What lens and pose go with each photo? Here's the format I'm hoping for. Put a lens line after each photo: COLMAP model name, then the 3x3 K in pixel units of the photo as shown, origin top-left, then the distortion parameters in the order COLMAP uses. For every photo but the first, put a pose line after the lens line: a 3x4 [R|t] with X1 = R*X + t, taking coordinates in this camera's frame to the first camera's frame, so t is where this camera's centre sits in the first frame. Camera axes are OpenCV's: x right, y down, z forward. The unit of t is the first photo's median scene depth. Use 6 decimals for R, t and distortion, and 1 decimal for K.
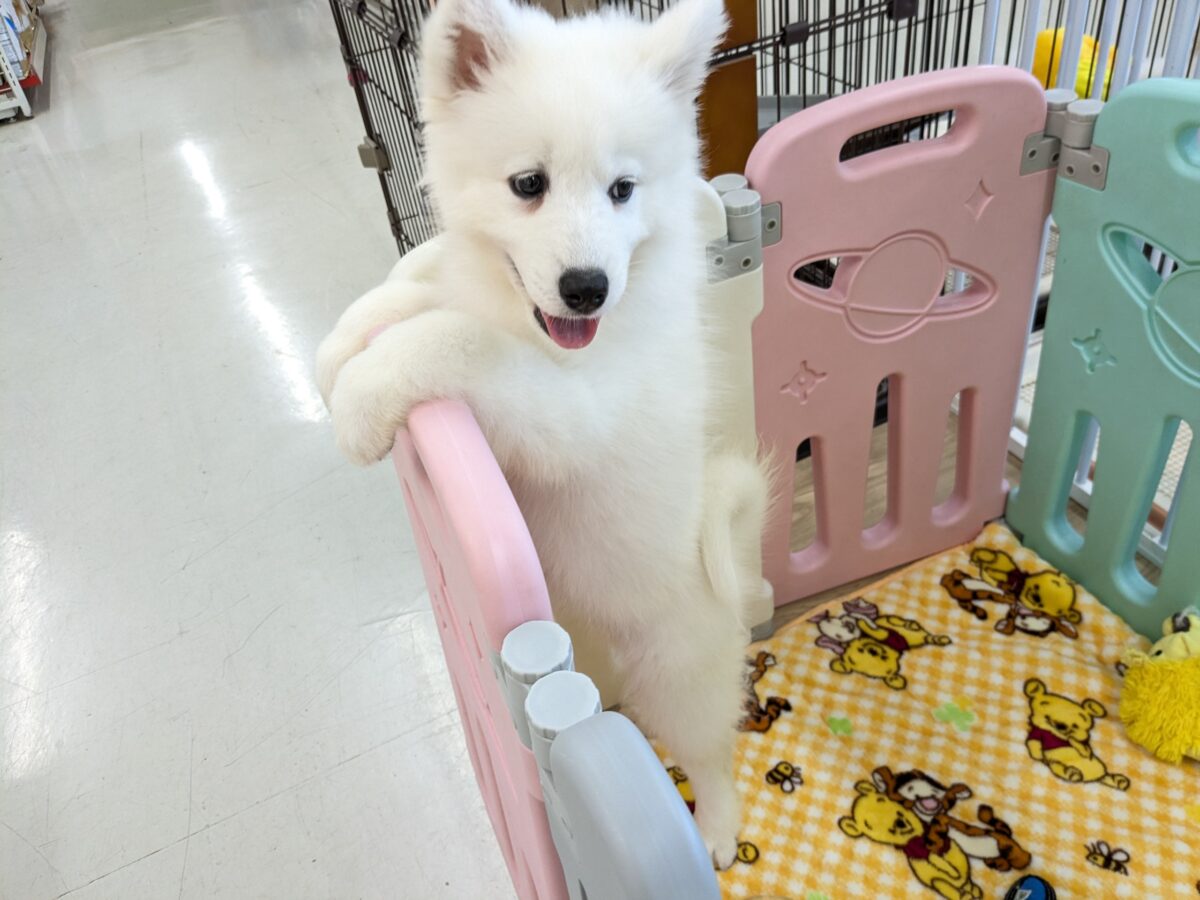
lens RADIAL K [[1000.2, 0, 574.4], [0, 1000.2, 440.3], [0, 0, 1]] dist [0.018048, -0.068772]
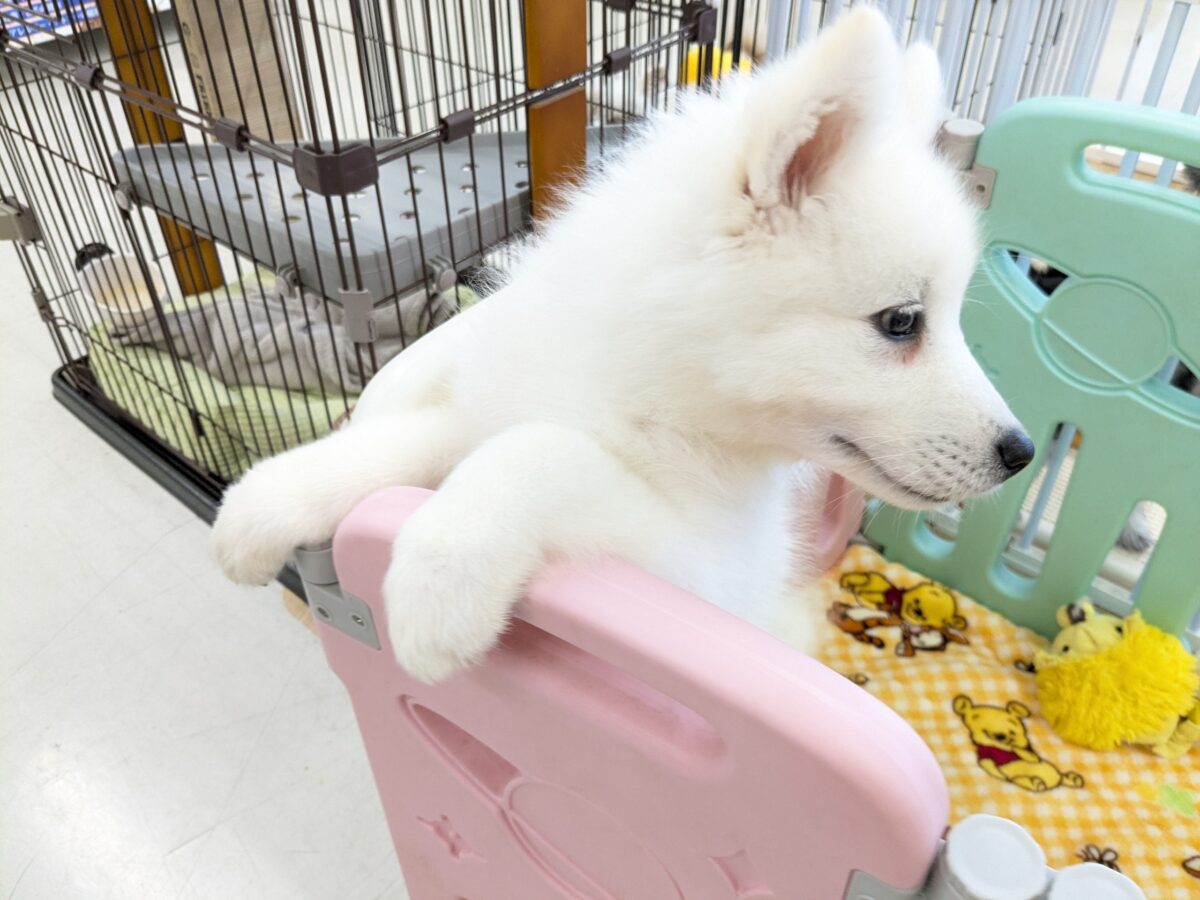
lens RADIAL K [[1000.2, 0, 610.3], [0, 1000.2, 446.4], [0, 0, 1]] dist [0.018048, -0.068772]
pose [[0.895384, -0.172006, 0.410732, -0.228751], [0.178619, 0.983660, 0.022552, -0.095473], [-0.407900, 0.053172, 0.911477, 0.224052]]
